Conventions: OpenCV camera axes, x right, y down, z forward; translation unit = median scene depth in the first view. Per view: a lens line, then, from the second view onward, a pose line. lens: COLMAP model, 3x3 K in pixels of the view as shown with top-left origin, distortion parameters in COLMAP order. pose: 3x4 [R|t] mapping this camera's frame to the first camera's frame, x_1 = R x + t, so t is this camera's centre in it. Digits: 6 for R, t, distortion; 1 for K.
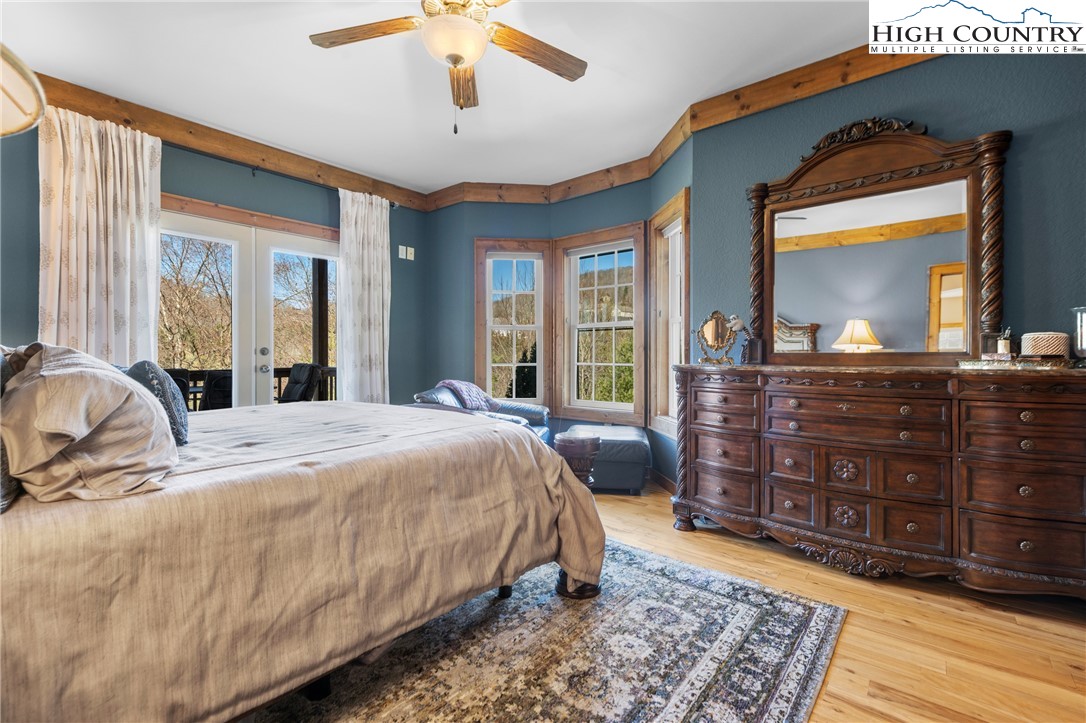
lens RADIAL K [[480.3, 0, 544.2], [0, 480.3, 357.2], [0, 0, 1]] dist [0.005199, 0.000334]
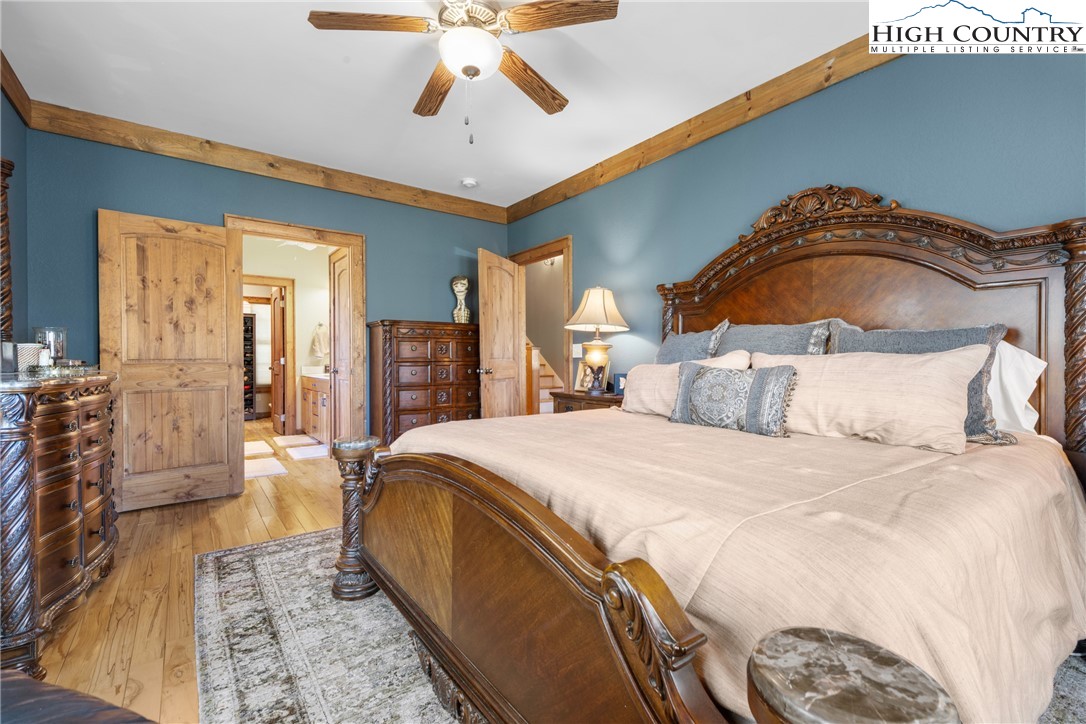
lens RADIAL K [[480.3, 0, 540.8], [0, 480.3, 363.4], [0, 0, 1]] dist [0.005199, 0.000334]
pose [[-0.969021, 0.001693, 0.246973, -0.650740], [0.004940, 0.999909, 0.012527, -0.006672], [-0.246930, 0.013359, -0.968941, 2.212347]]
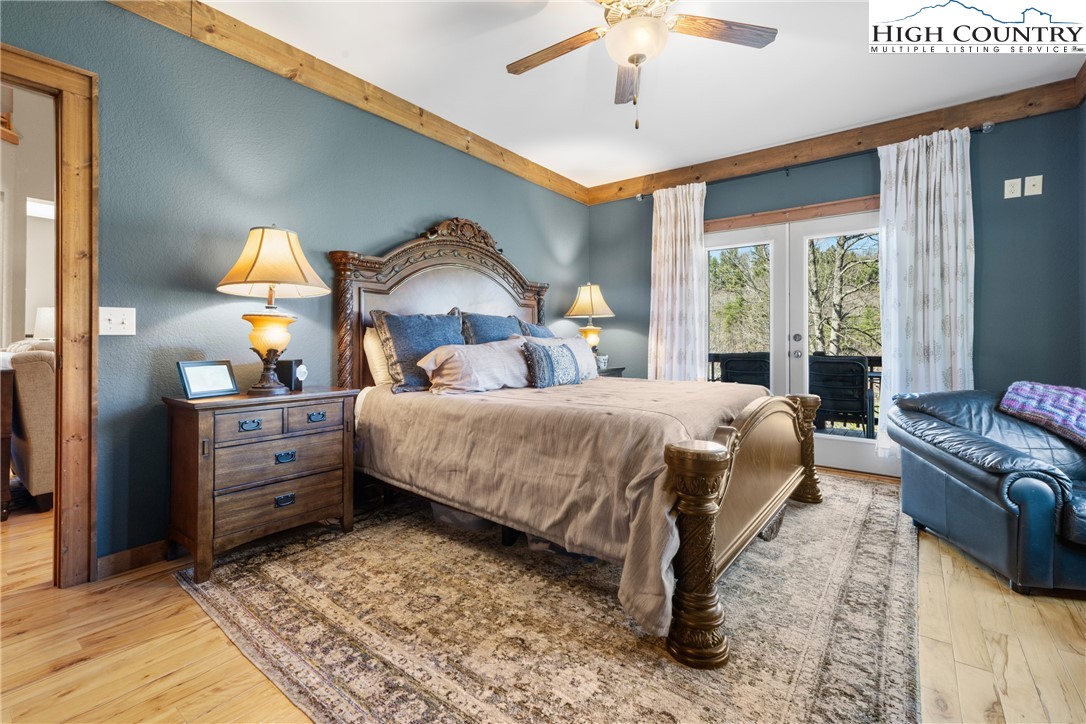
lens RADIAL K [[480.3, 0, 536.0], [0, 480.3, 338.8], [0, 0, 1]] dist [0.005199, 0.000334]
pose [[0.023305, -0.001461, -0.999727, 0.968330], [-0.010379, 0.999945, -0.001703, -0.003260], [0.999675, 0.010416, 0.023289, 0.856122]]
